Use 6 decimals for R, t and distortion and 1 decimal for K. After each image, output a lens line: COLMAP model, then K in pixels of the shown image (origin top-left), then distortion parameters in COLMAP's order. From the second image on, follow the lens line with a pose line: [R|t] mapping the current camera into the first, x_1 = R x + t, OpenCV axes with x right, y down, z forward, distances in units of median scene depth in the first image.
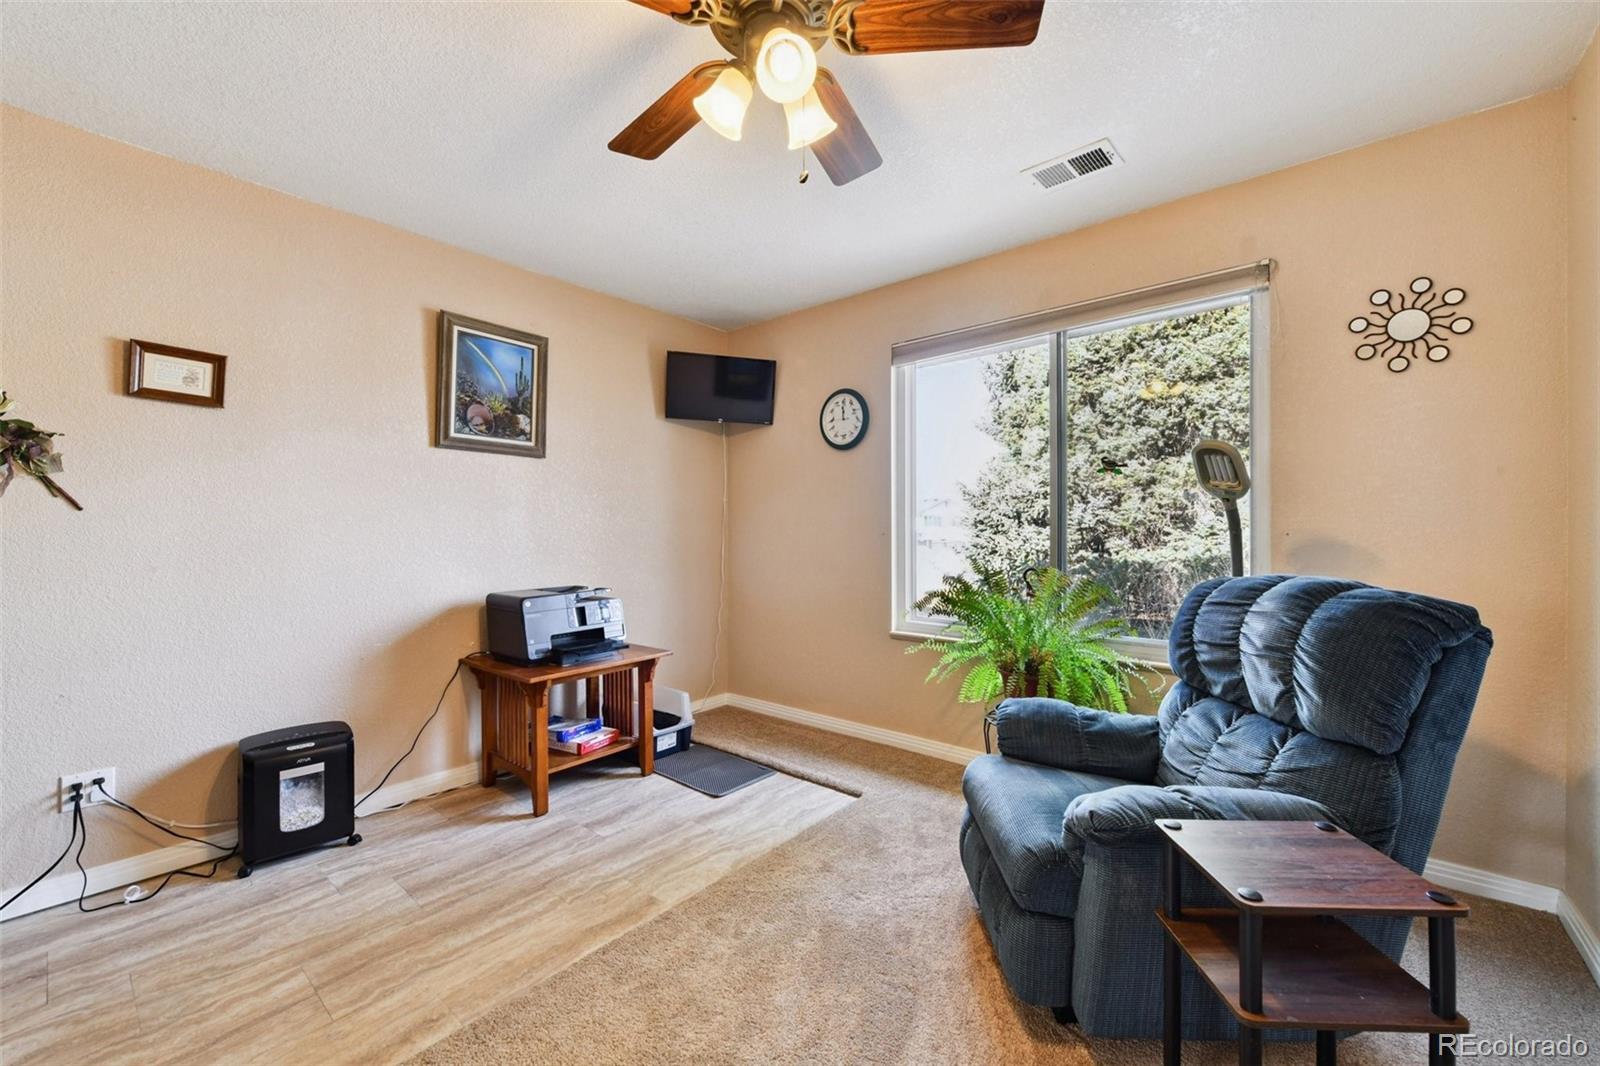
lens RADIAL K [[647.9, 0, 809.8], [0, 647.9, 525.2], [0, 0, 1]] dist [-0.002186, -0.000517]
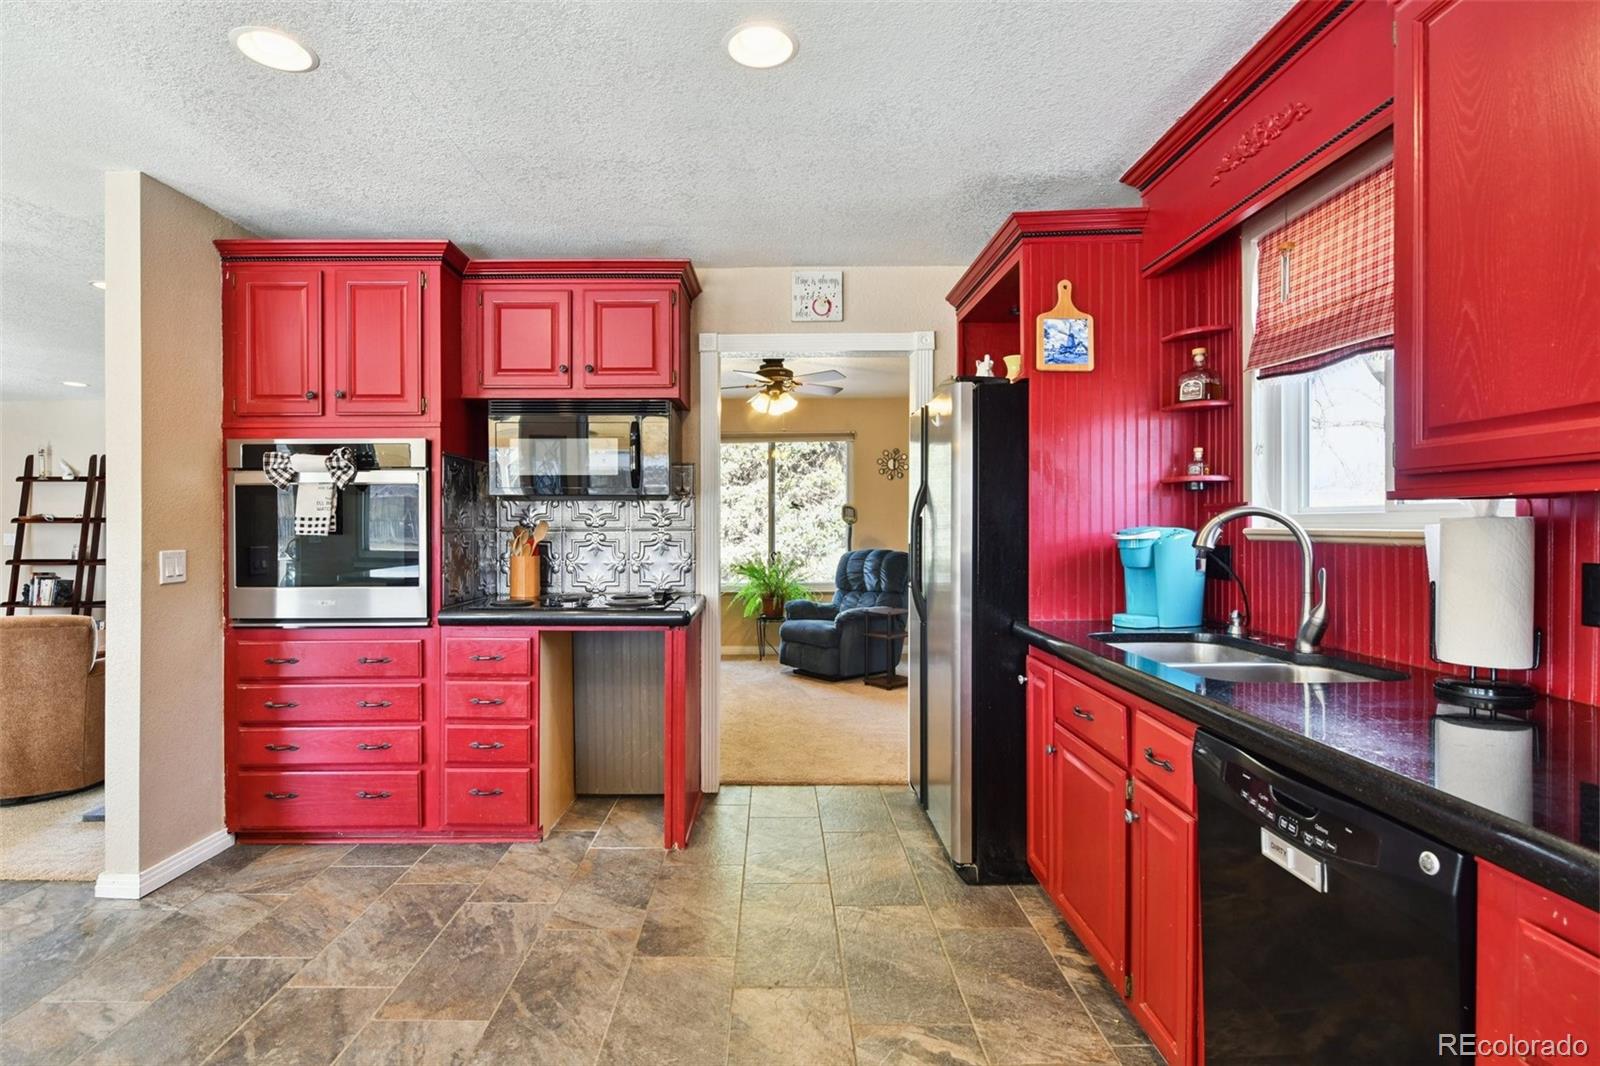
lens RADIAL K [[777.3, 0, 777.8], [0, 777.3, 527.3], [0, 0, 1]] dist [-0.005440, -0.005196]
pose [[0.765269, 0.000910, 0.643709, -1.957126], [-0.004258, 0.999984, 0.003649, -0.040079], [-0.643696, -0.005533, 0.765261, -1.529239]]
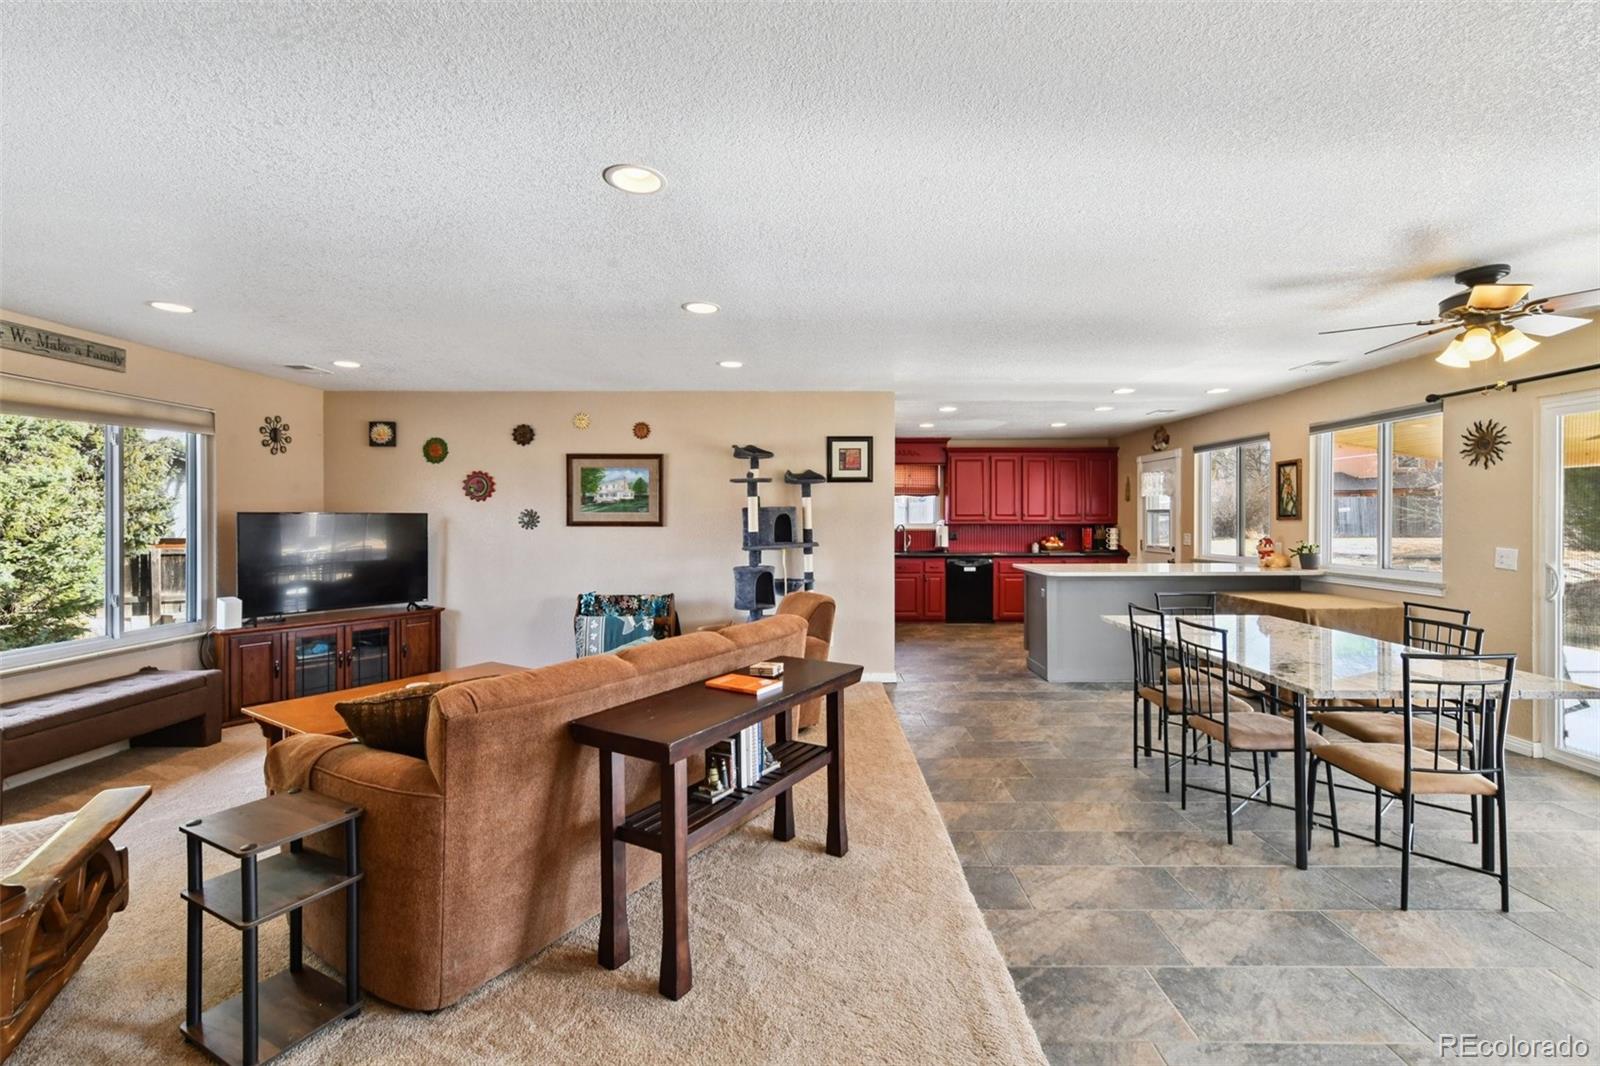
lens RADIAL K [[688.1, 0, 807.3], [0, 688.1, 520.3], [0, 0, 1]] dist [0.013463, -0.000430]
pose [[-0.640538, -0.000333, 0.767926, -4.177324], [-0.000054, 1.000000, 0.000388, -0.096197], [-0.767926, 0.000207, -0.640538, 2.706115]]
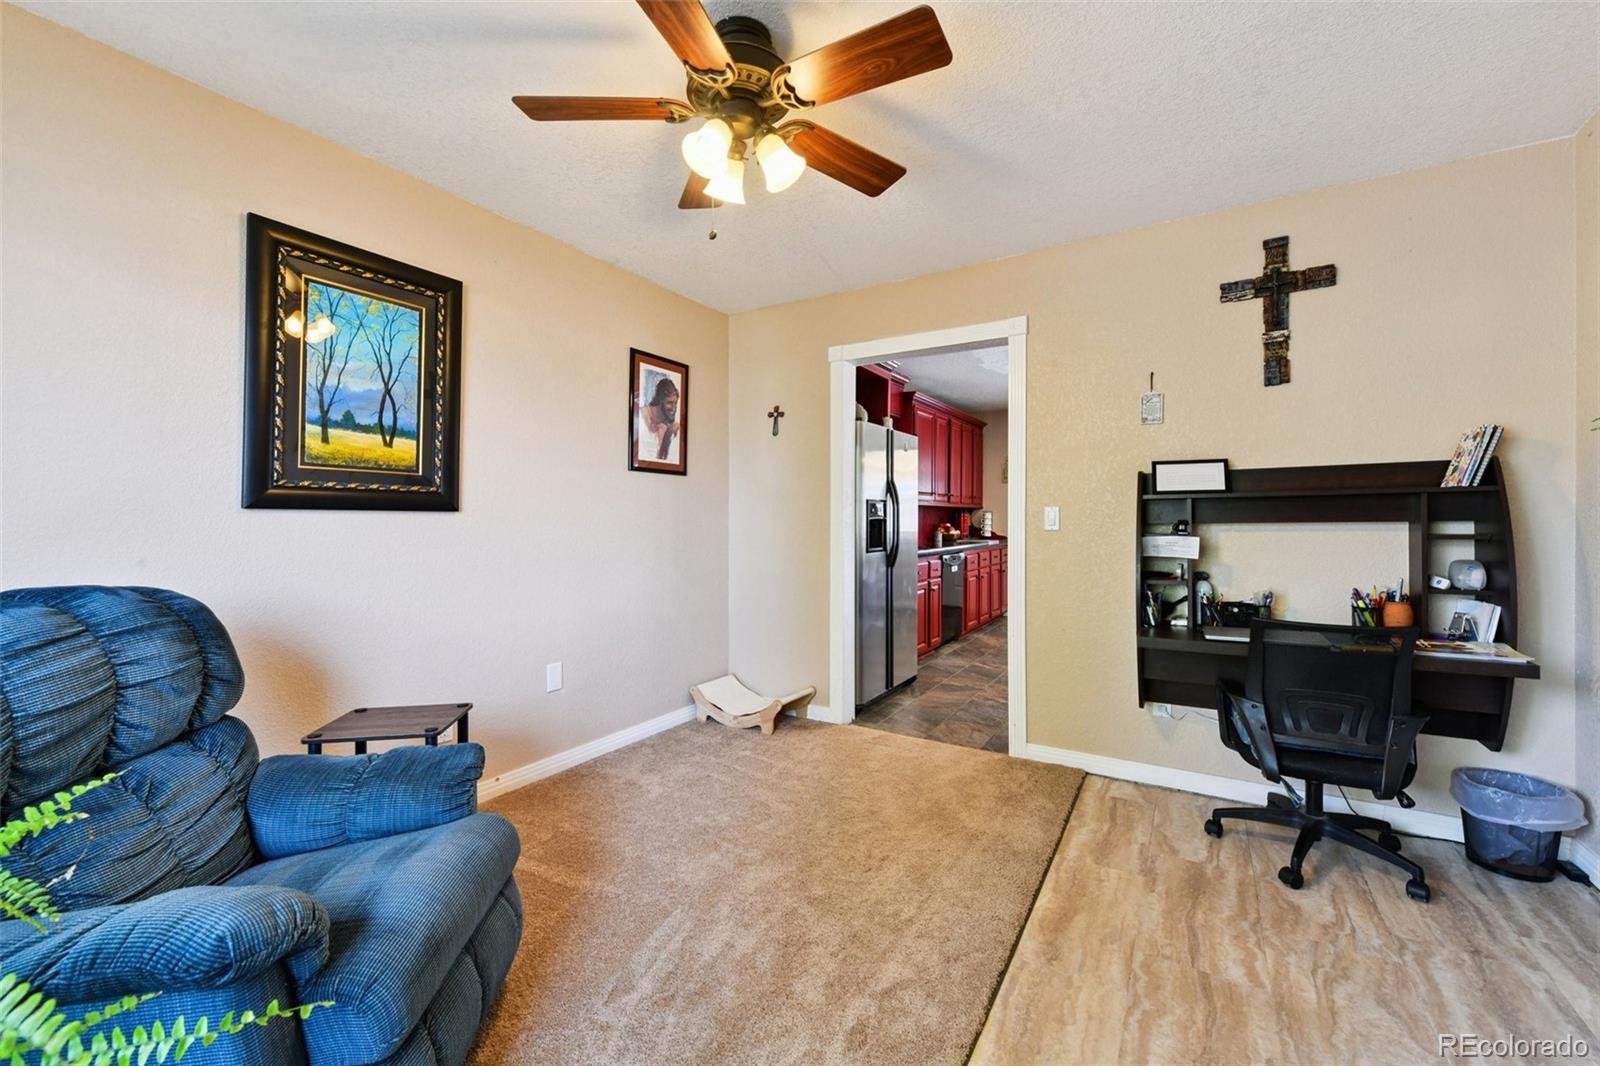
lens RADIAL K [[639.9, 0, 811.2], [0, 639.9, 520.4], [0, 0, 1]] dist [-0.001292, -0.000283]
pose [[-0.987943, 0.007903, -0.154619, -0.009242], [0.008198, 0.999966, -0.001273, 0.007344], [0.154604, -0.002525, -0.987973, 1.695196]]
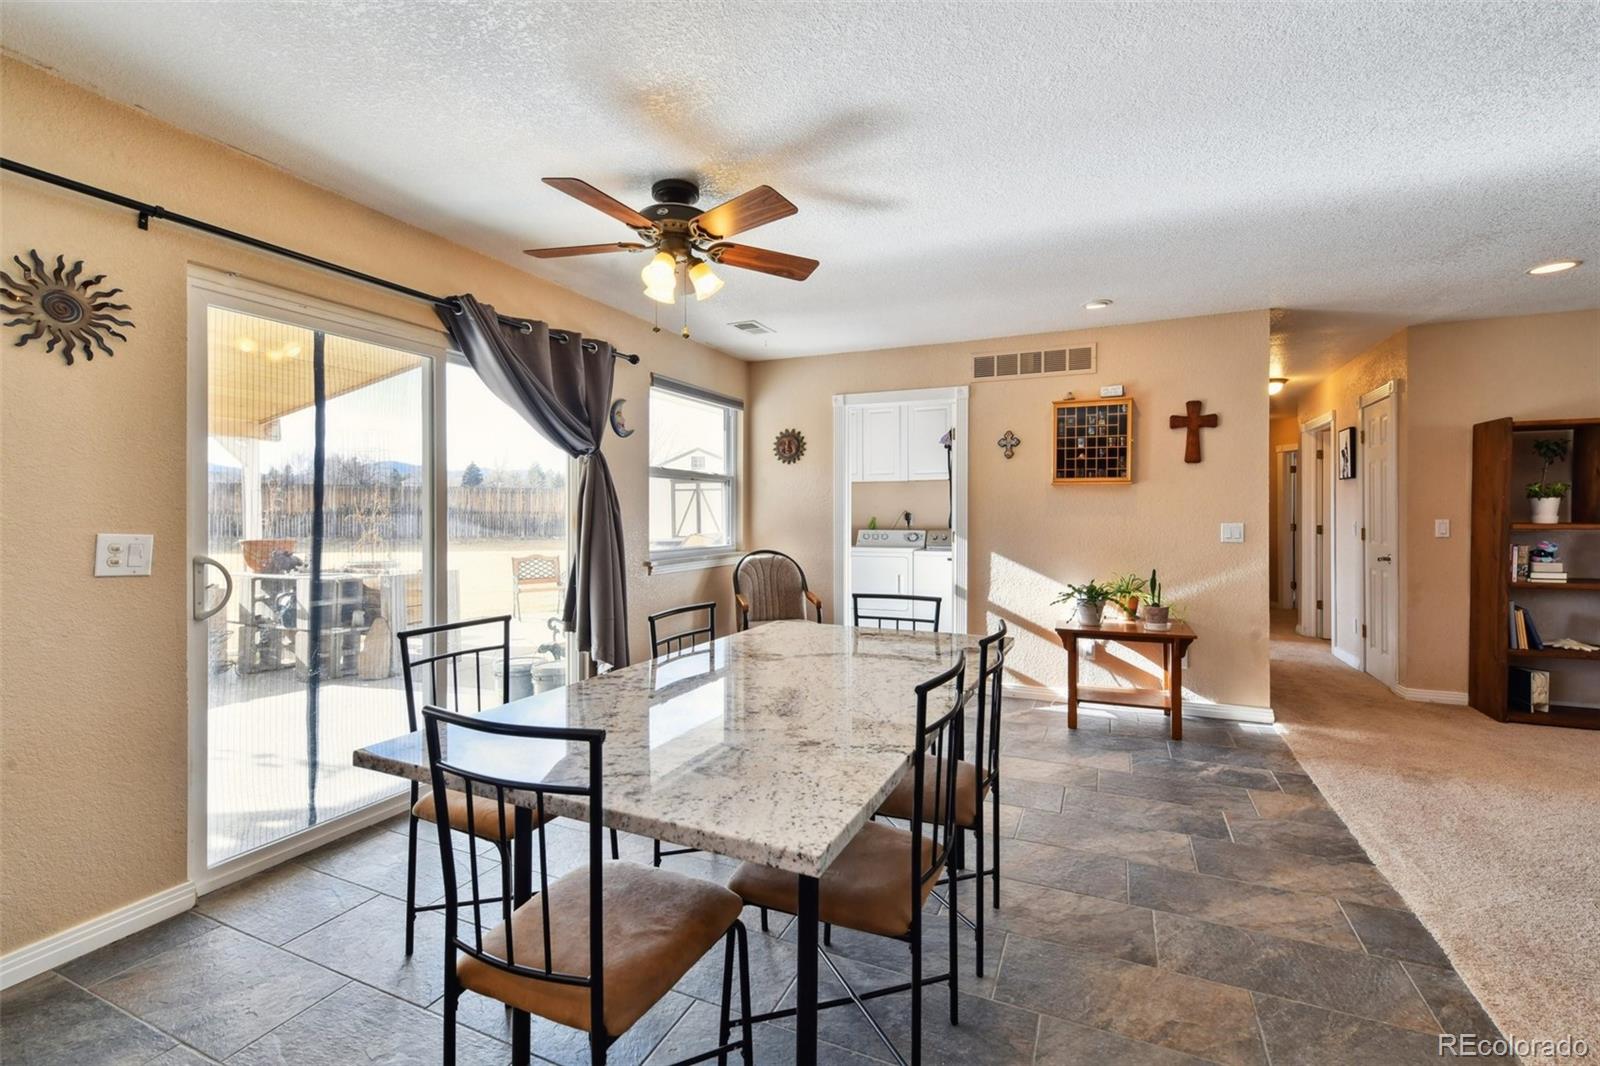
lens RADIAL K [[691.6, 0, 800.8], [0, 691.6, 515.3], [0, 0, 1]] dist [0.001357, 0.000004]
pose [[0.269727, -0.001138, -0.962936, -2.500259], [0.008795, 0.999961, 0.001282, -0.025339], [0.962897, -0.008815, 0.269726, 0.265364]]
